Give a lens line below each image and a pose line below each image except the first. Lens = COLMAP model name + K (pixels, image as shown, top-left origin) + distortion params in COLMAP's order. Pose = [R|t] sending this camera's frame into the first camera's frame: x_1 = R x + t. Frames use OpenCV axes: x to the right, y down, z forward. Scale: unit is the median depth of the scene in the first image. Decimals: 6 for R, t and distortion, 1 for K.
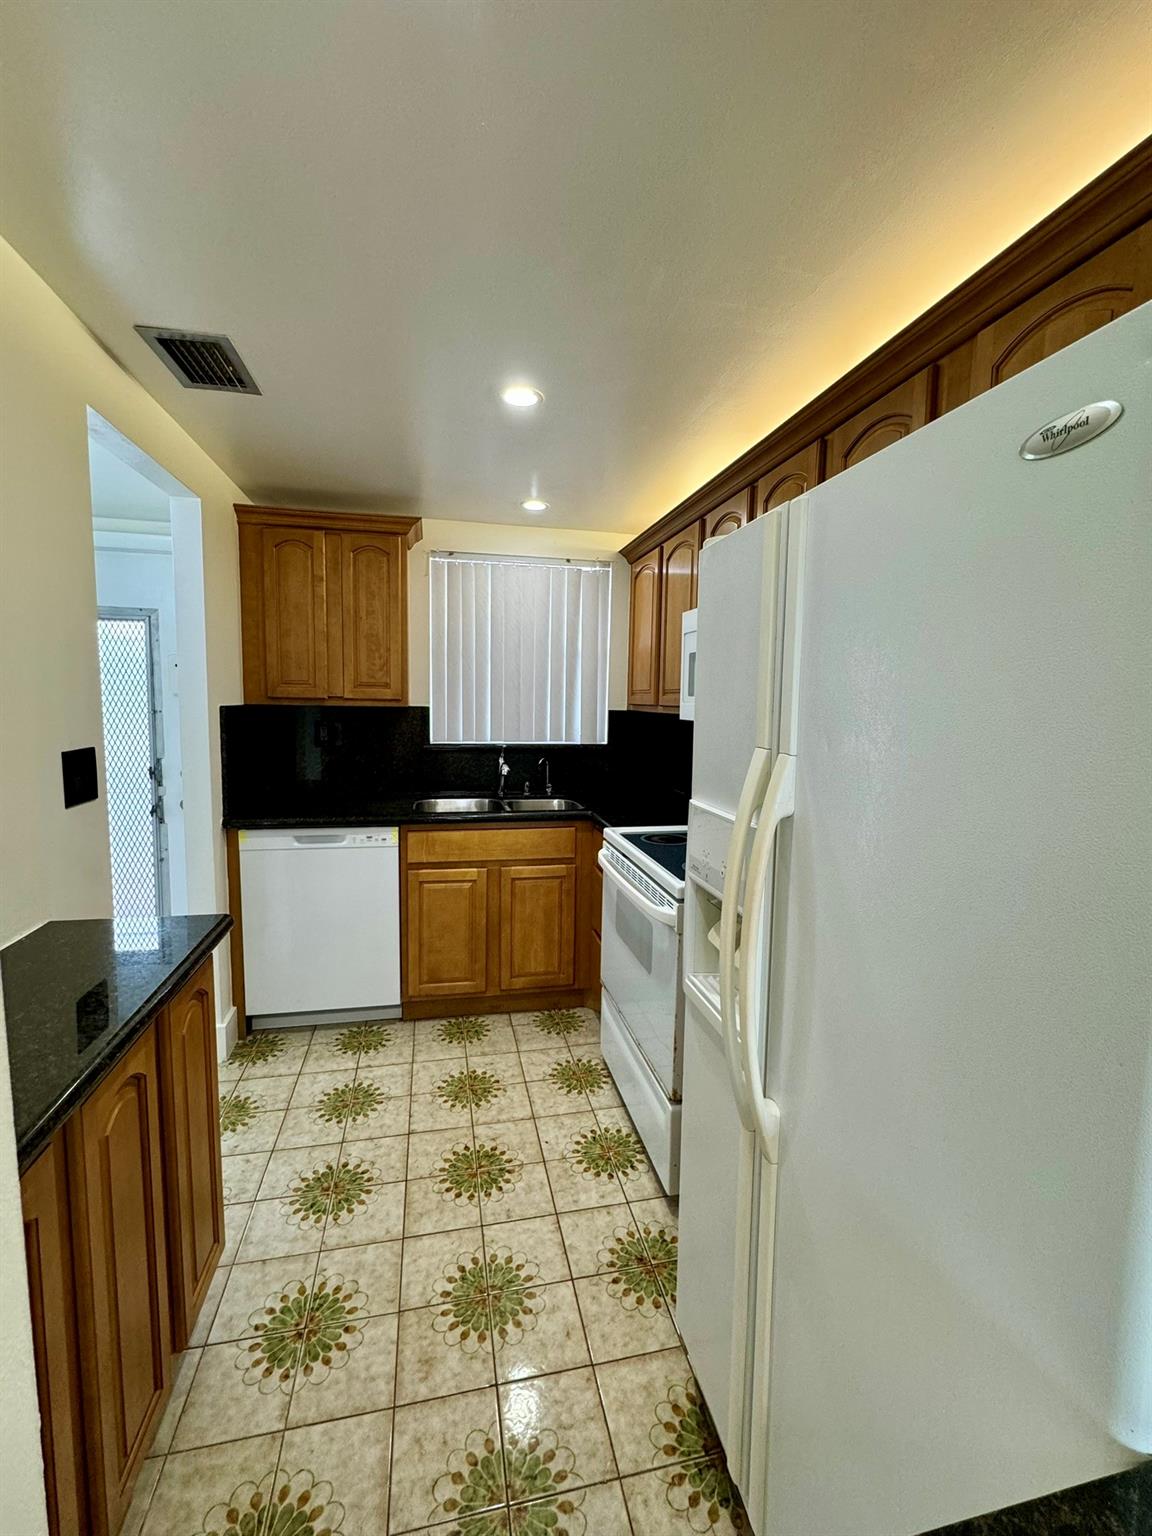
lens RADIAL K [[644.9, 0, 576.0], [0, 644.9, 768.0], [0, 0, 1]] dist [-0.001017, -0.000123]
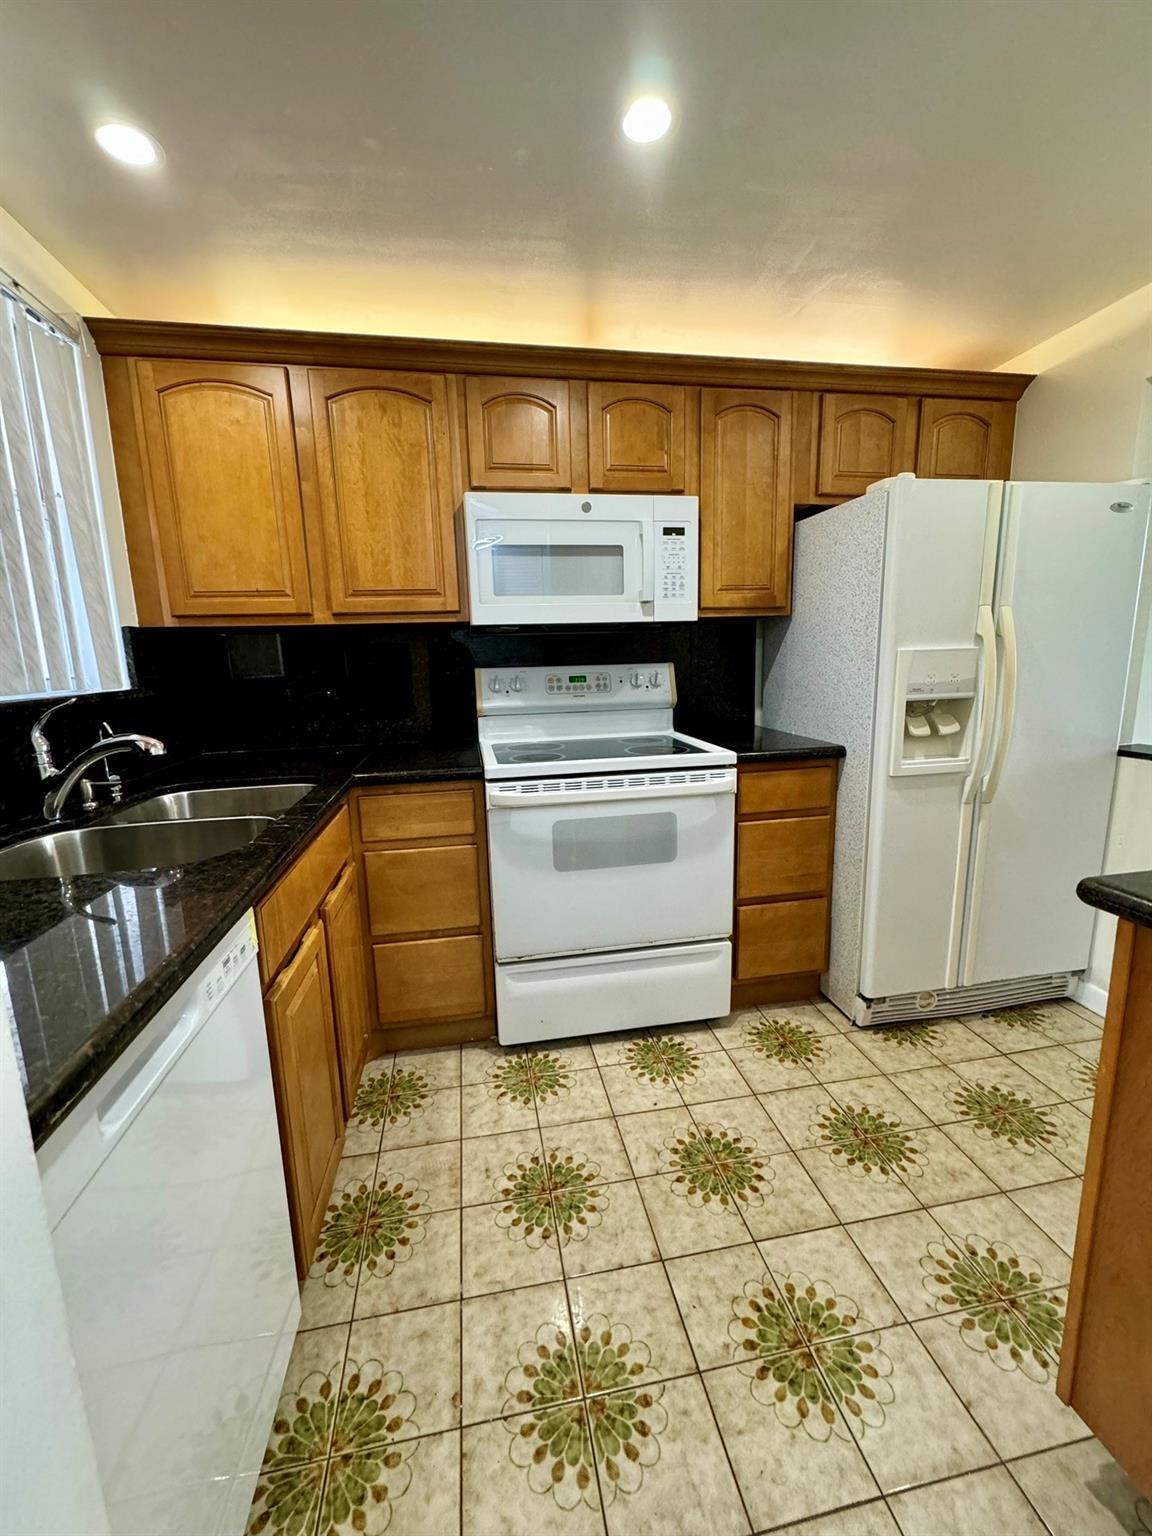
lens RADIAL K [[611.3, 0, 574.3], [0, 611.3, 766.4], [0, 0, 1]] dist [-0.002248, 0.000489]
pose [[0.034685, -0.196568, 0.979877, -0.853535], [0.135366, 0.972355, 0.190267, -0.039136], [-0.990188, 0.126042, 0.060335, 1.111318]]
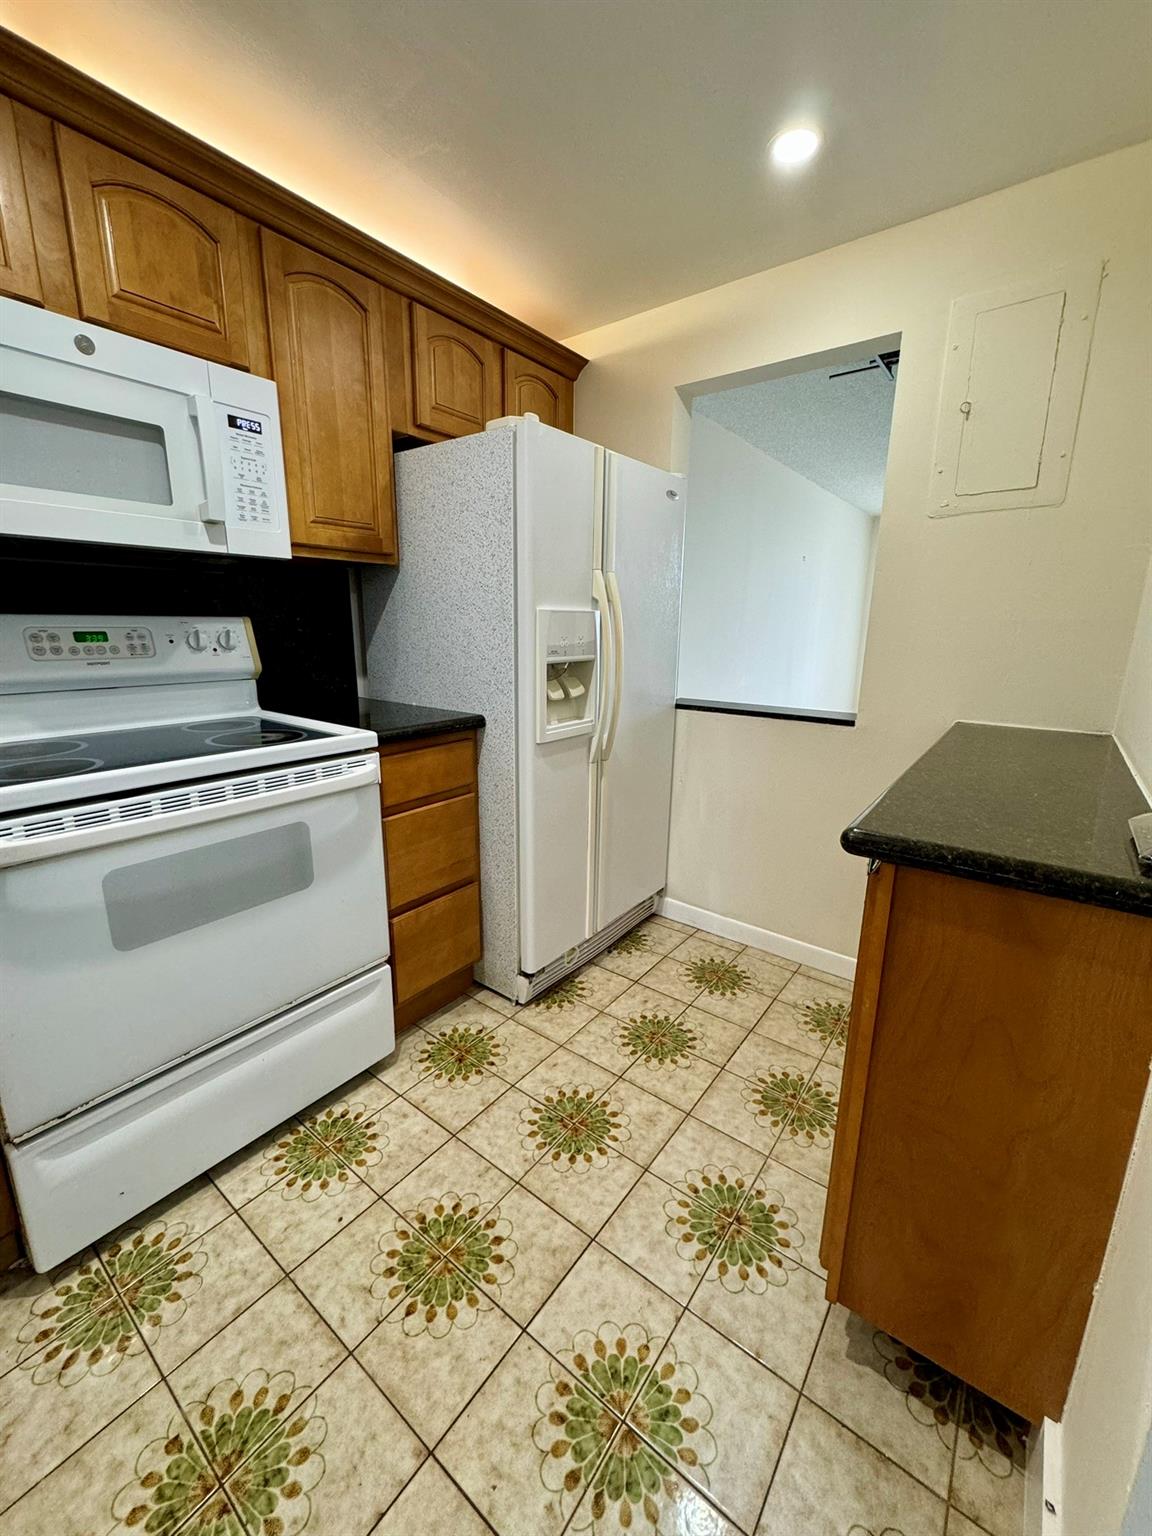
lens RADIAL K [[611.3, 0, 574.3], [0, 611.3, 766.4], [0, 0, 1]] dist [-0.002248, 0.000489]
pose [[-0.644885, -0.199239, 0.737853, -0.613777], [0.060483, 0.949091, 0.309141, -0.021349], [-0.761883, 0.243988, -0.600004, 1.195491]]
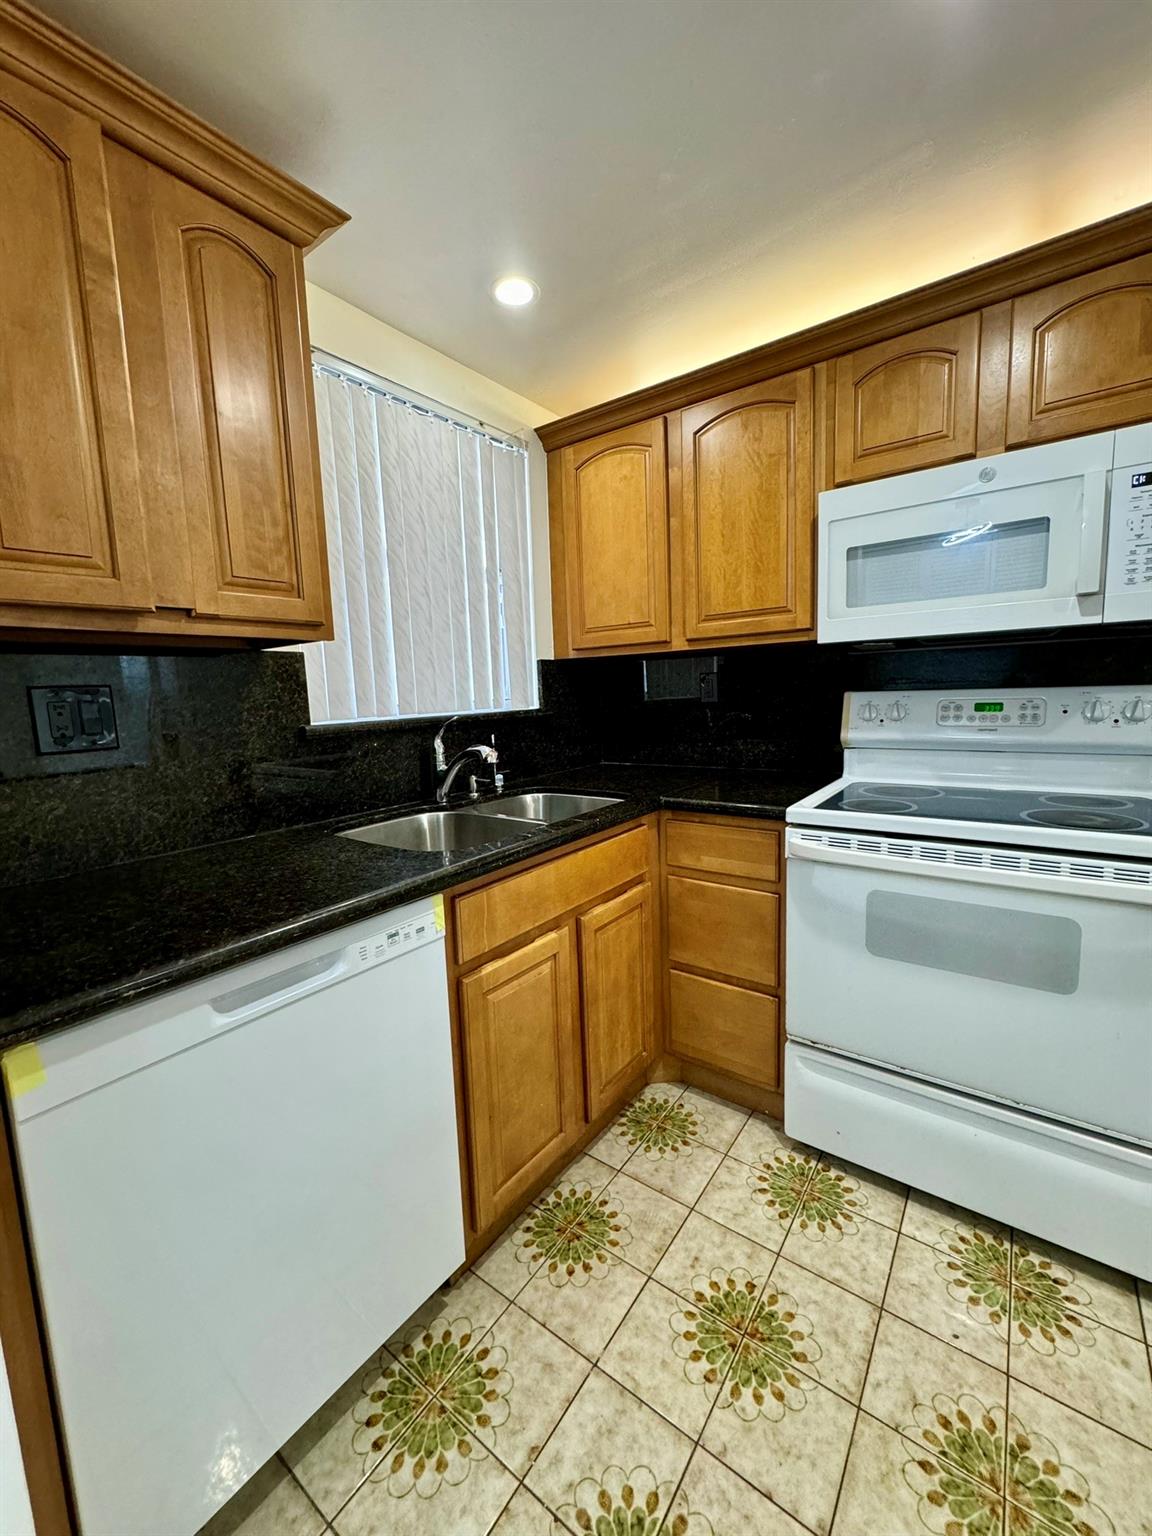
lens RADIAL K [[611.3, 0, 574.3], [0, 611.3, 766.4], [0, 0, 1]] dist [-0.002248, 0.000489]
pose [[0.750389, -0.129121, 0.648262, -0.670310], [0.122245, 0.990926, 0.055869, -0.013383], [-0.649594, 0.037323, 0.759365, 0.869118]]
